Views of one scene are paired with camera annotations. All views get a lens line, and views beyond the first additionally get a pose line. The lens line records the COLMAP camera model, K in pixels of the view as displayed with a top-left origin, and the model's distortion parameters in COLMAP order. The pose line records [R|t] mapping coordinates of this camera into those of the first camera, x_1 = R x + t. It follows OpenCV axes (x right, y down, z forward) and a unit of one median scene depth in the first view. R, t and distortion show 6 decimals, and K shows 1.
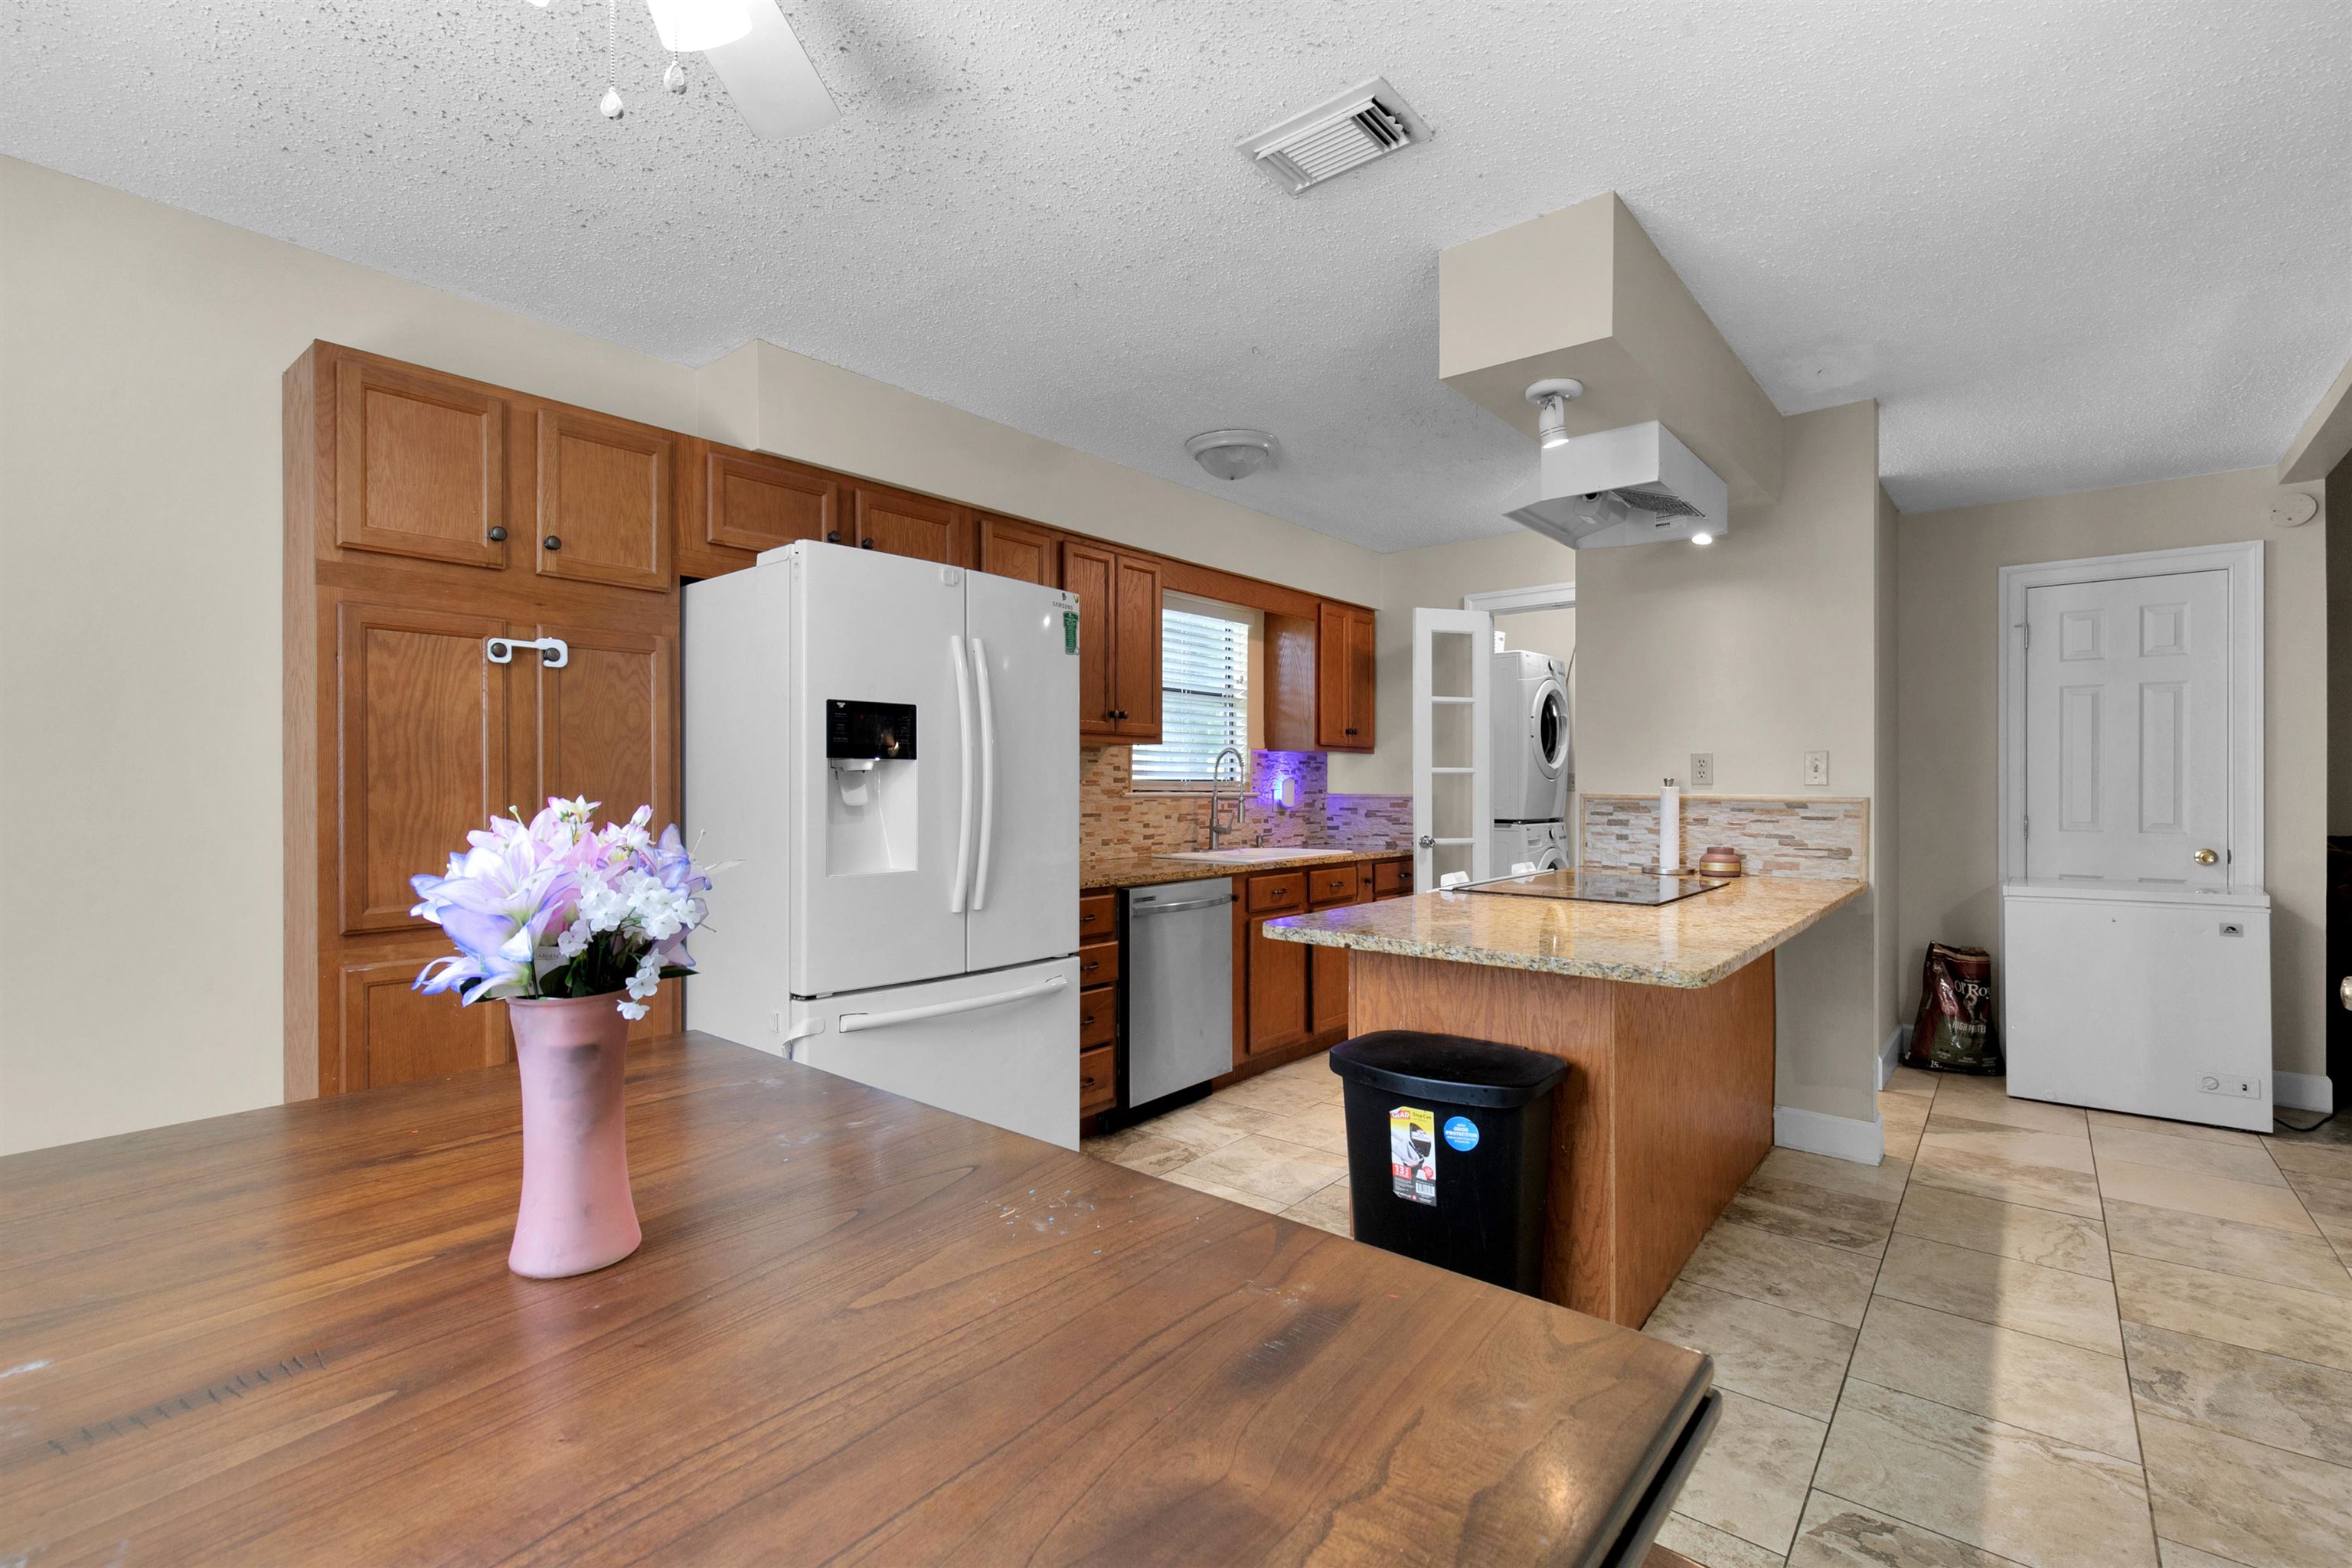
lens RADIAL K [[1083.5, 0, 1169.9], [0, 1083.5, 783.1], [0, 0, 1]] dist [0.021256, 0.000305]
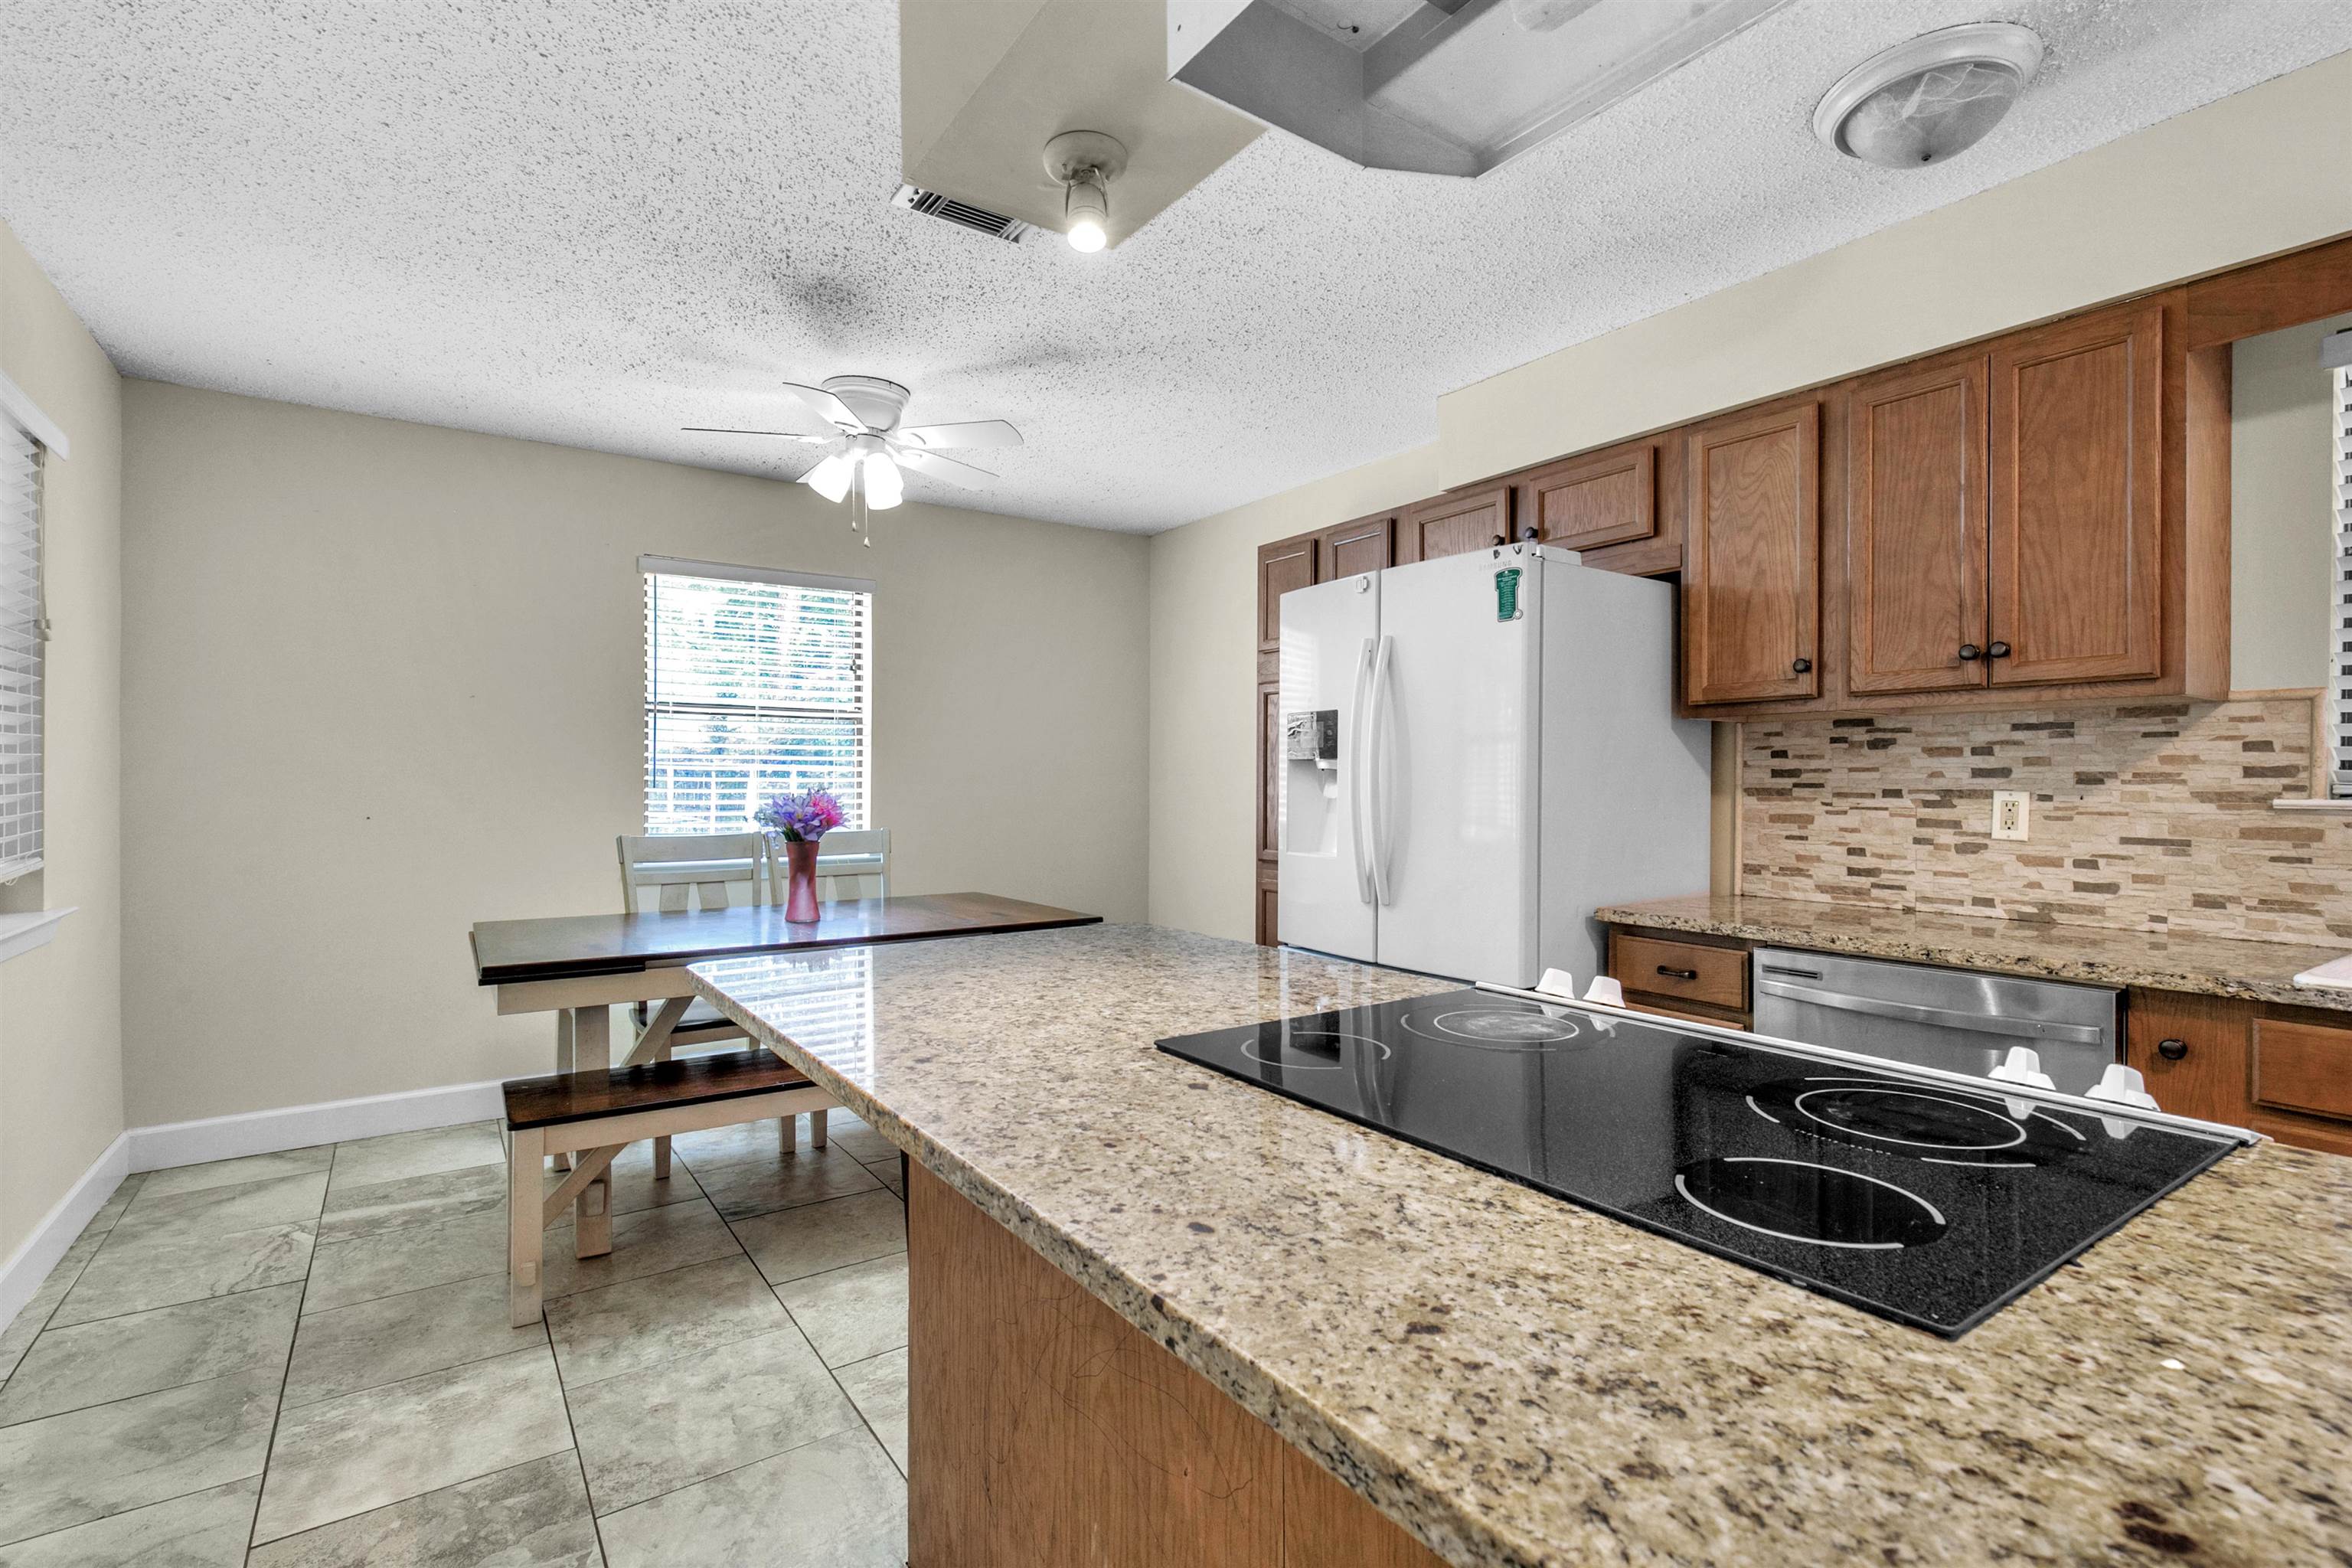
lens RADIAL K [[1083.5, 0, 1167.4], [0, 1083.5, 787.3], [0, 0, 1]] dist [0.021256, 0.000305]
pose [[-0.279721, -0.002463, -0.960078, 0.666151], [-0.002320, 0.999996, -0.001890, 0.007587], [0.960079, 0.001699, -0.279725, 0.856358]]
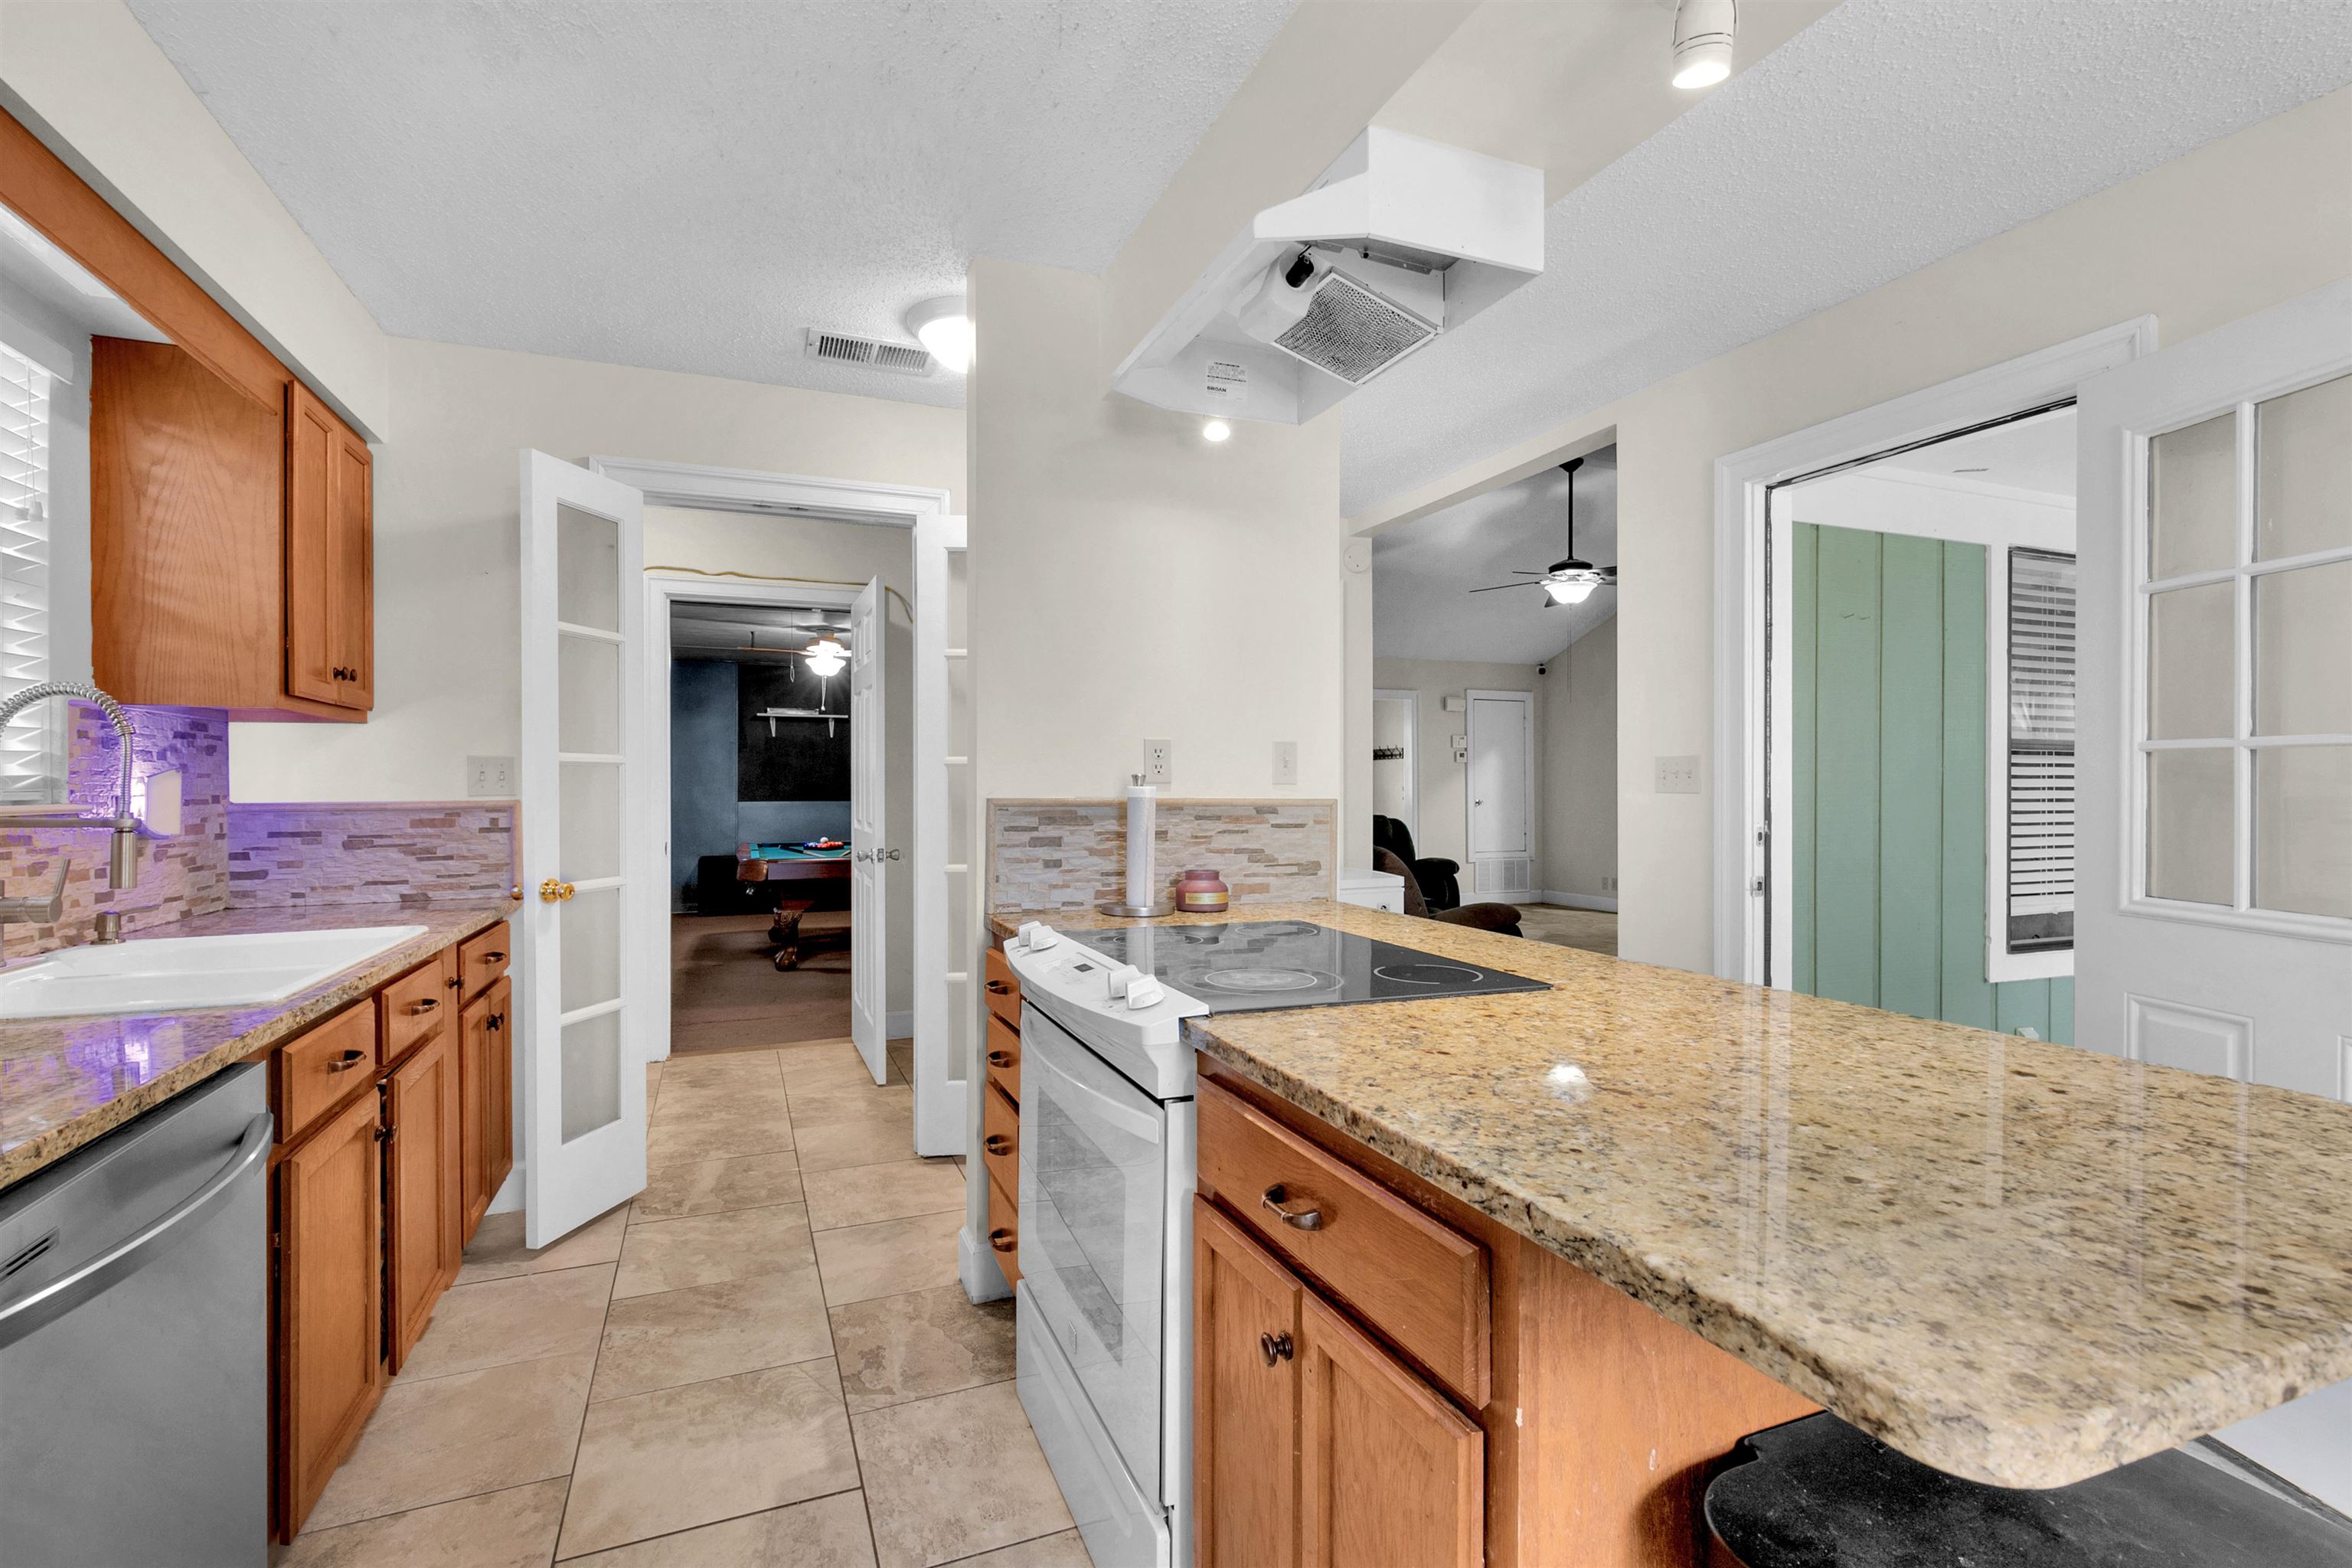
lens RADIAL K [[1083.5, 0, 1166.6], [0, 1083.5, 792.8], [0, 0, 1]] dist [0.021256, 0.000305]
pose [[0.482178, -0.009647, 0.876020, -0.083902], [0.000718, 0.999943, 0.010616, 0.000293], [-0.876073, -0.004490, 0.482158, 0.449776]]
